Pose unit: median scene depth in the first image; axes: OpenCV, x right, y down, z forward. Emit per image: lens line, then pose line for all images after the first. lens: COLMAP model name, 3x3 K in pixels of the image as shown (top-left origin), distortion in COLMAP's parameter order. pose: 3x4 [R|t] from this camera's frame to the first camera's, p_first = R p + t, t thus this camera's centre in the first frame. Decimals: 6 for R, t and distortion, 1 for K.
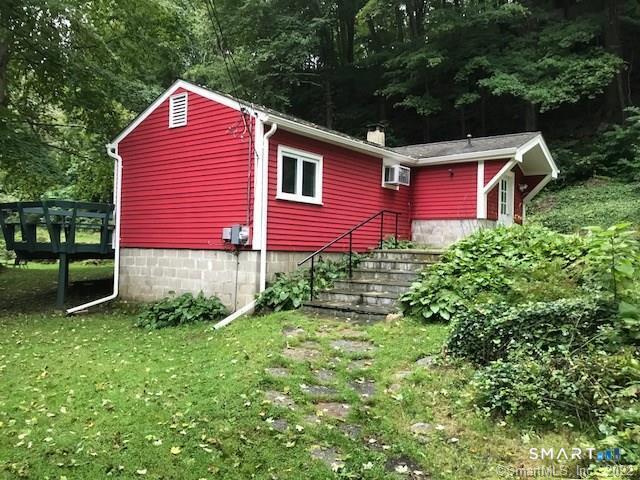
lens RADIAL K [[524.2, 0, 313.3], [0, 524.2, 241.7], [0, 0, 1]] dist [0.017759, 0.009678]
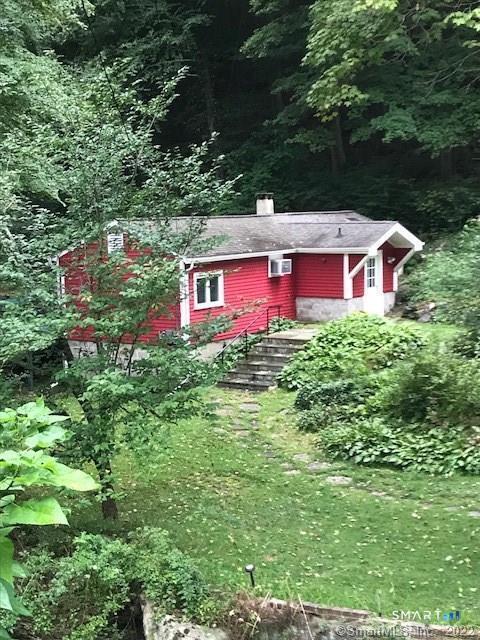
lens RADIAL K [[1135.3, 0, 244.4], [0, 1135.3, 319.1], [0, 0, 1]] dist [0.236031, 0.000000]
pose [[0.996400, -0.054415, 0.065008, -0.134858], [0.045350, 0.990000, 0.133581, -0.460416], [-0.071626, -0.130153, 0.988903, -2.099307]]
